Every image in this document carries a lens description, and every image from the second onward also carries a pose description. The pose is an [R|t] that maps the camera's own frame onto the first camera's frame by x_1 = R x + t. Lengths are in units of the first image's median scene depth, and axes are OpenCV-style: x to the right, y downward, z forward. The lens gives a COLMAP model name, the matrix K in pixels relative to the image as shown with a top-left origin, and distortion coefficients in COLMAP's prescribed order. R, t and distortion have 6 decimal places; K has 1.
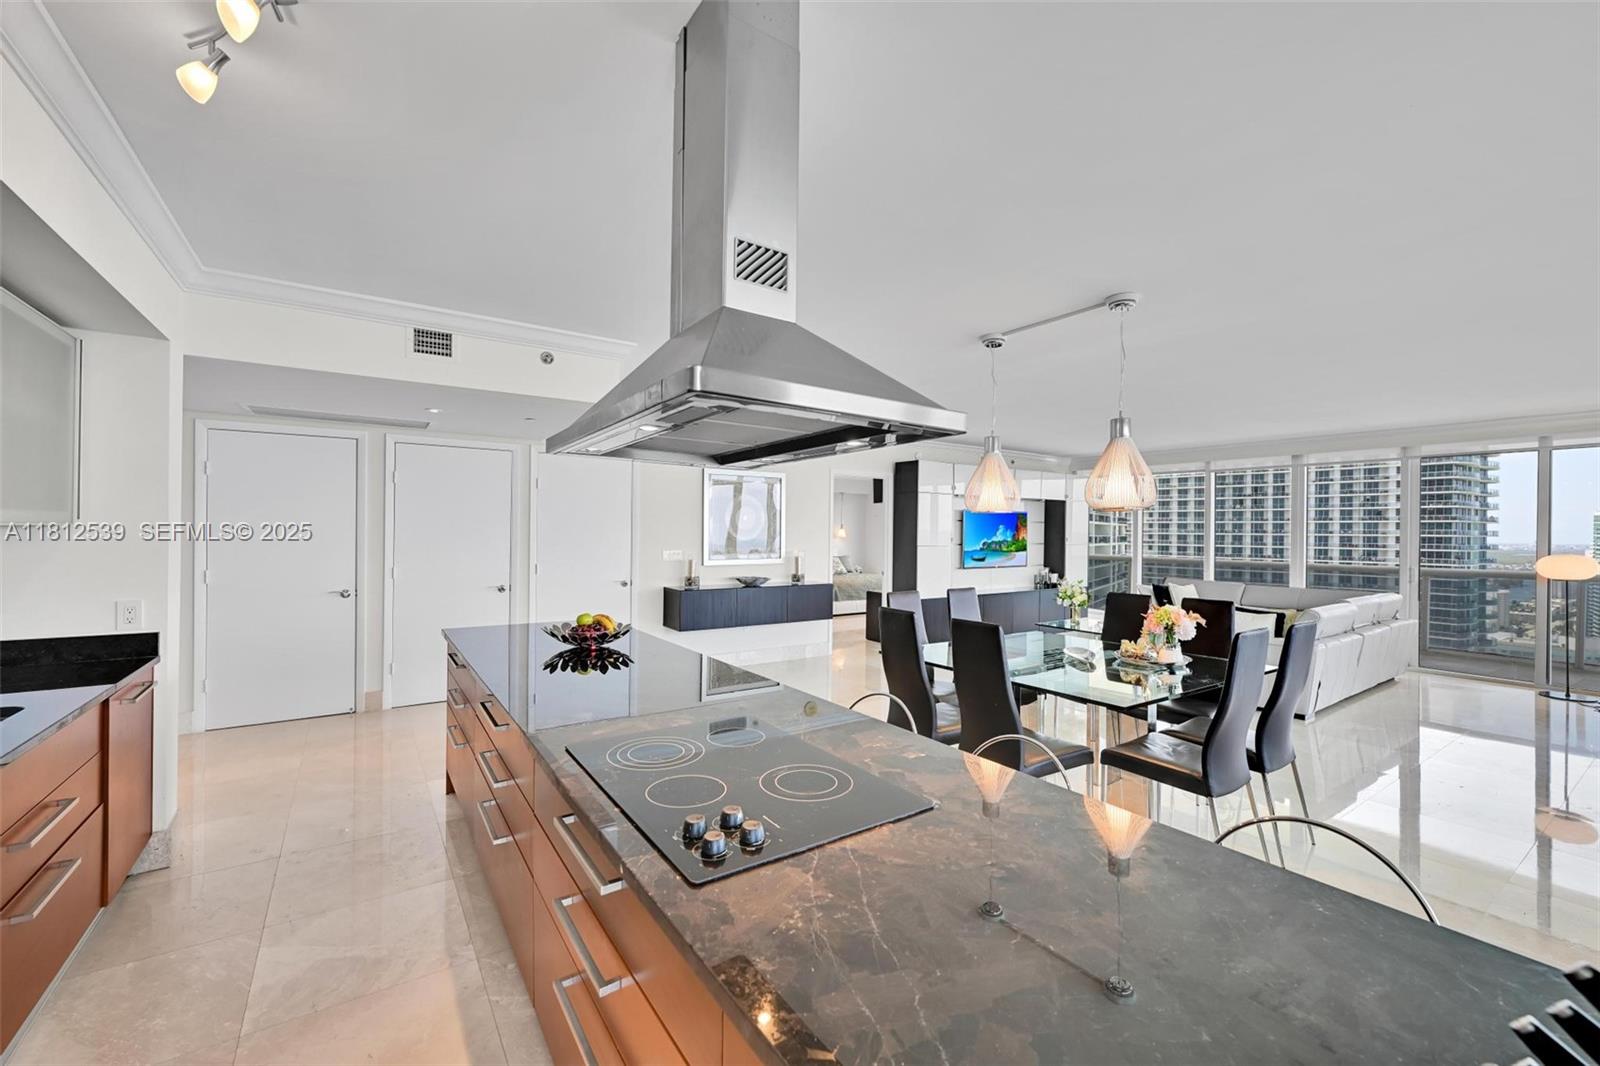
lens RADIAL K [[634.9, 0, 800.0], [0, 634.9, 531.9], [0, 0, 1]] dist [-0.000250, 0.000778]
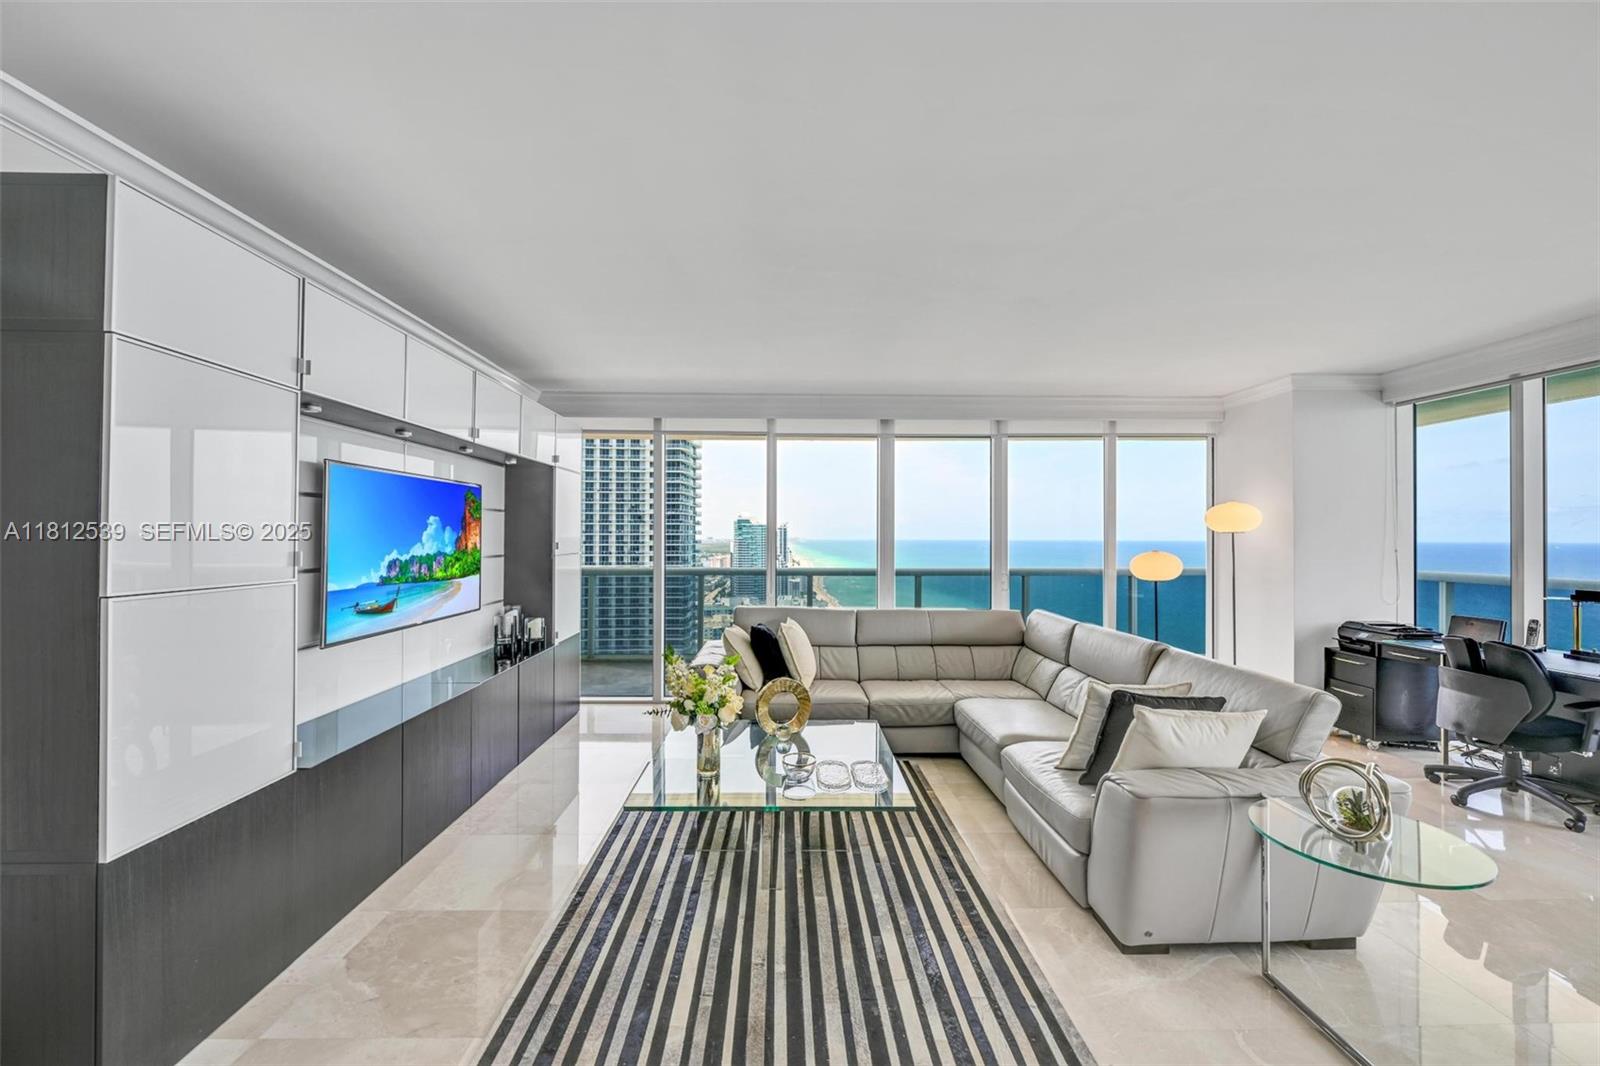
lens RADIAL K [[634.9, 0, 799.2], [0, 634.9, 529.9], [0, 0, 1]] dist [-0.000250, 0.000778]
pose [[0.549791, -0.001683, 0.835300, 0.113853], [0.005276, 0.999985, -0.001458, 0.001391], [-0.835286, 0.005209, 0.549792, 0.579394]]
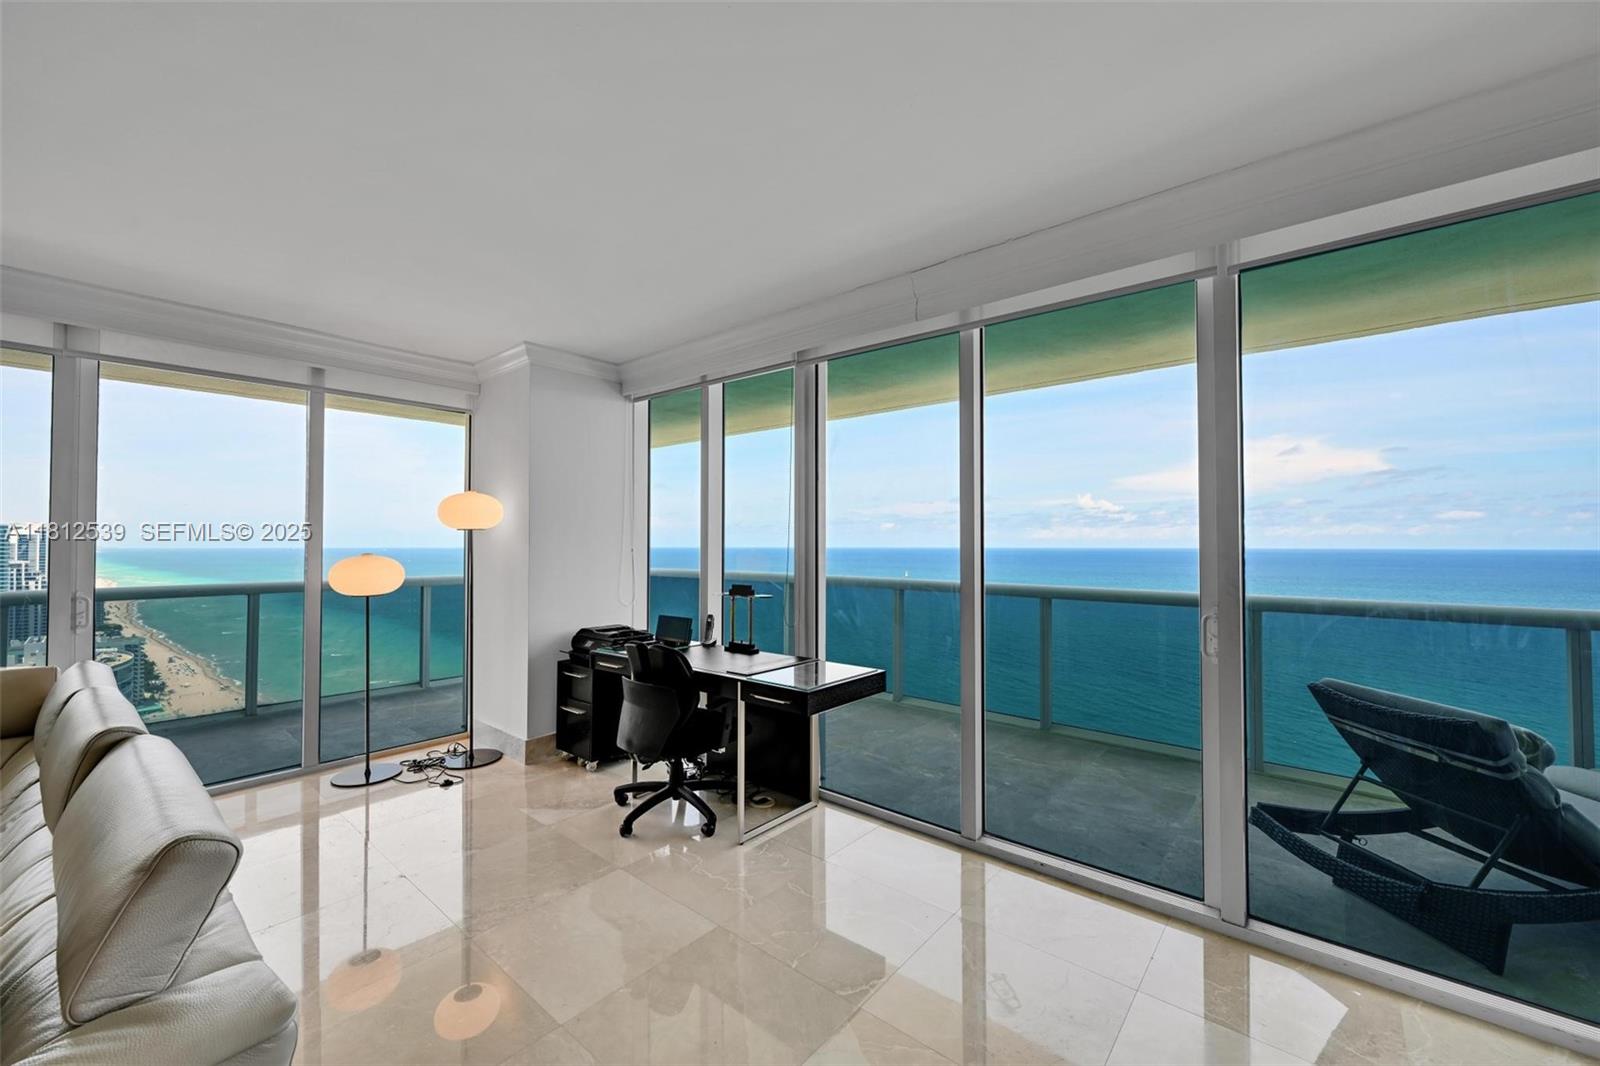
lens RADIAL K [[634.9, 0, 796.2], [0, 634.9, 531.2], [0, 0, 1]] dist [-0.000250, 0.000778]
pose [[-0.257397, 0.006733, 0.966282, 0.284306], [-0.000718, 0.999974, -0.007159, 0.008352], [-0.966305, -0.002536, -0.257386, 0.468884]]
